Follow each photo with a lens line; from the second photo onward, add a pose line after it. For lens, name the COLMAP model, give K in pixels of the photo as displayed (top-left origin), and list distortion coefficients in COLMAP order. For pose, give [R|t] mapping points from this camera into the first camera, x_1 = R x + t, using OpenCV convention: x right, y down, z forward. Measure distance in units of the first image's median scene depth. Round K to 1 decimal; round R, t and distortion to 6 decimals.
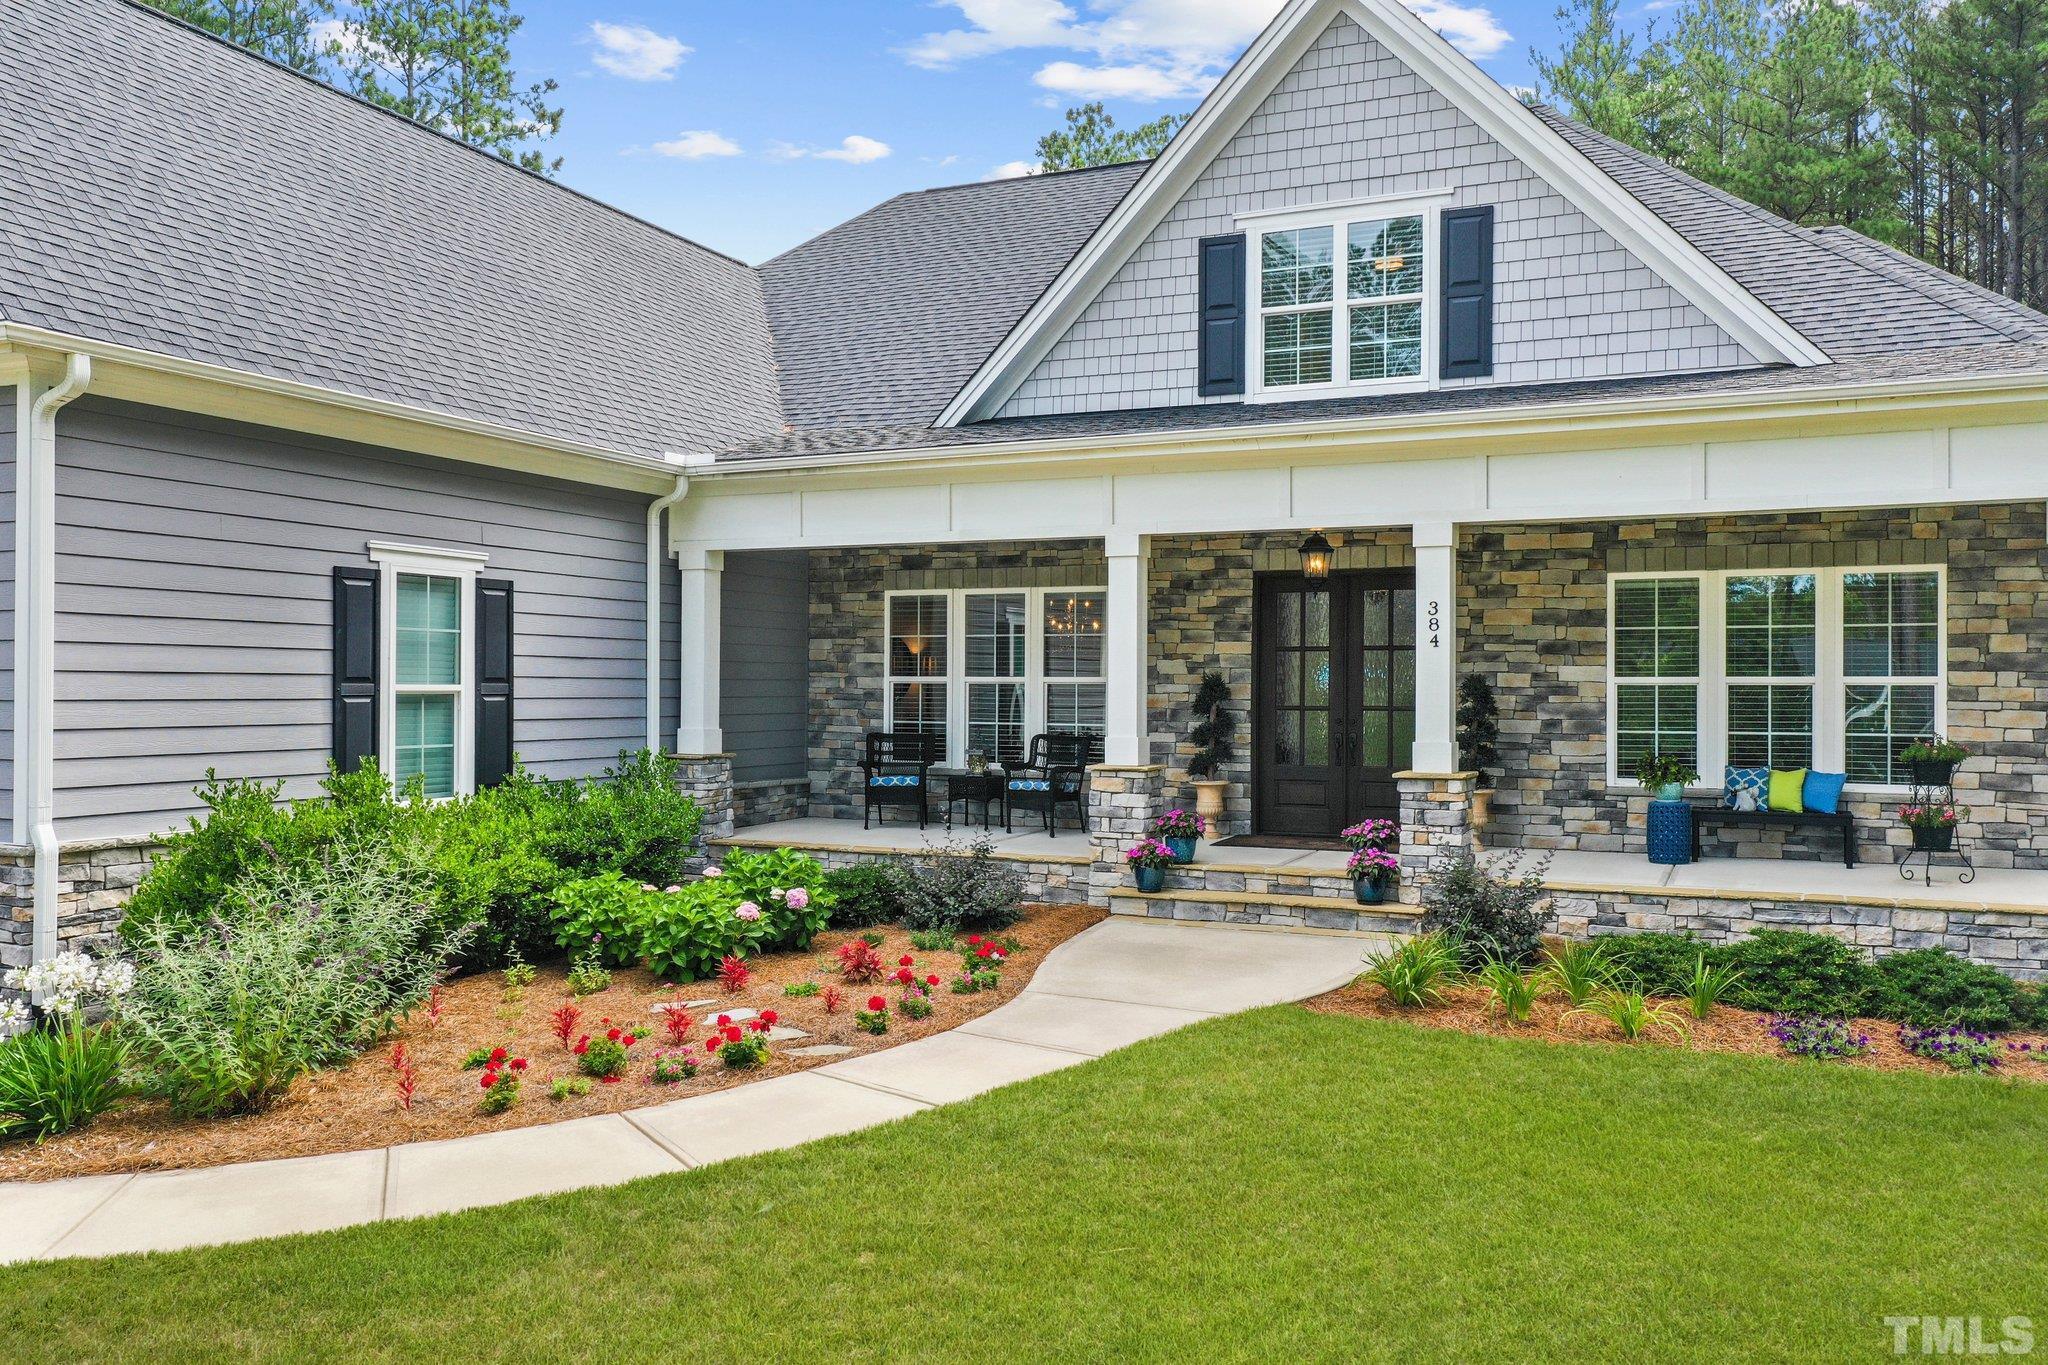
lens RADIAL K [[1645.8, 0, 1028.2], [0, 1645.8, 681.2], [0, 0, 1]] dist [0.008983, 0.001822]
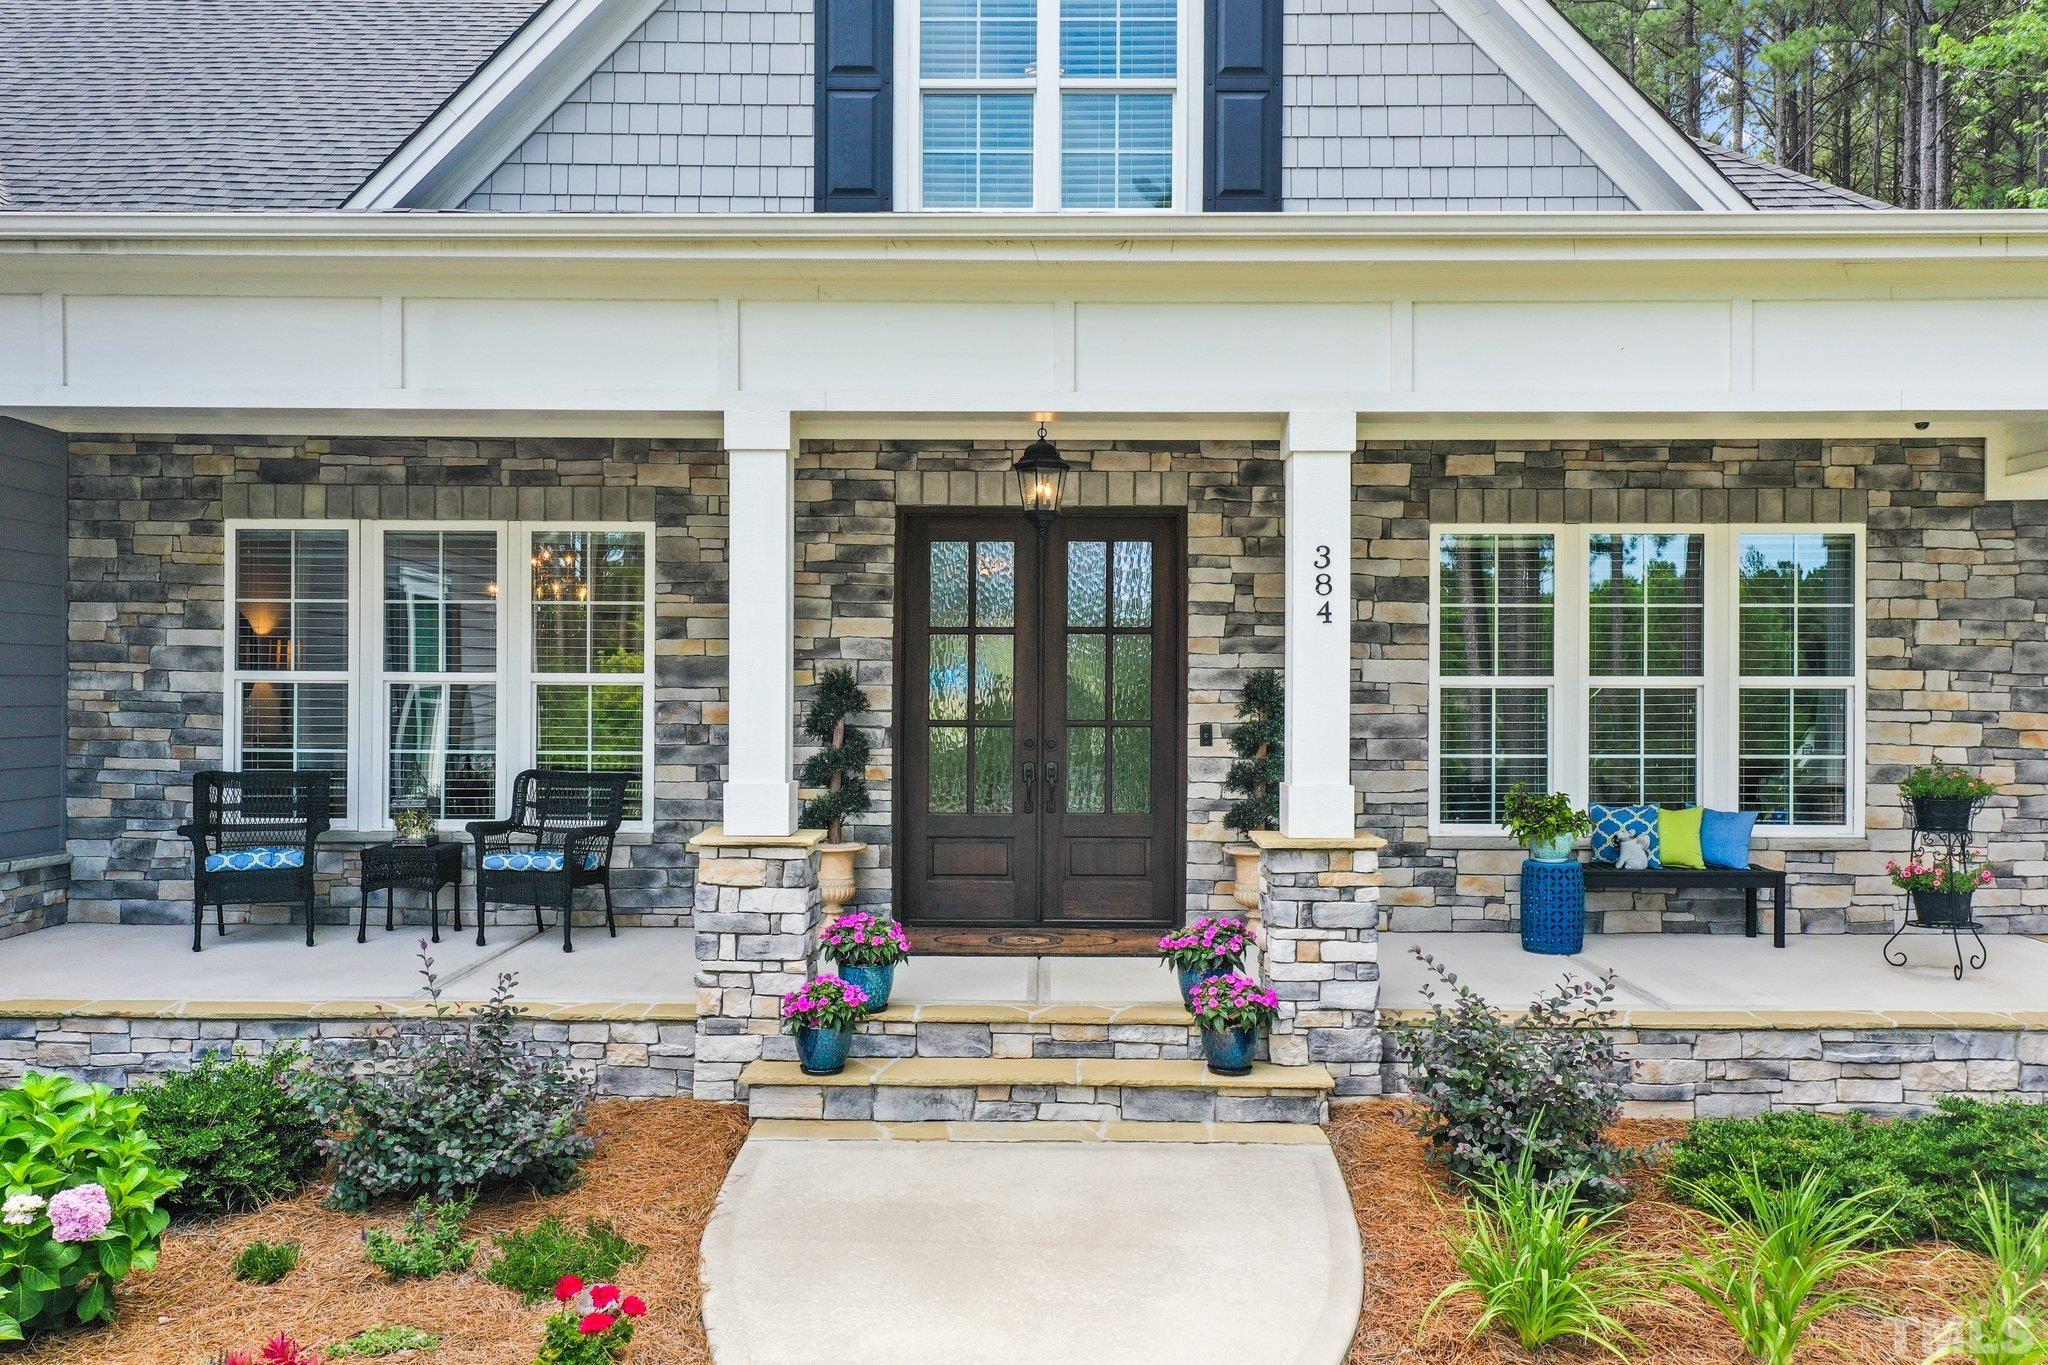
lens RADIAL K [[1645.8, 0, 1033.6], [0, 1645.8, 694.2], [0, 0, 1]] dist [0.008983, 0.001822]
pose [[0.914480, -0.000719, 0.404631, -0.075354], [-0.002370, 0.999972, 0.007131, 0.000489], [-0.404624, -0.007480, 0.914452, 0.444793]]
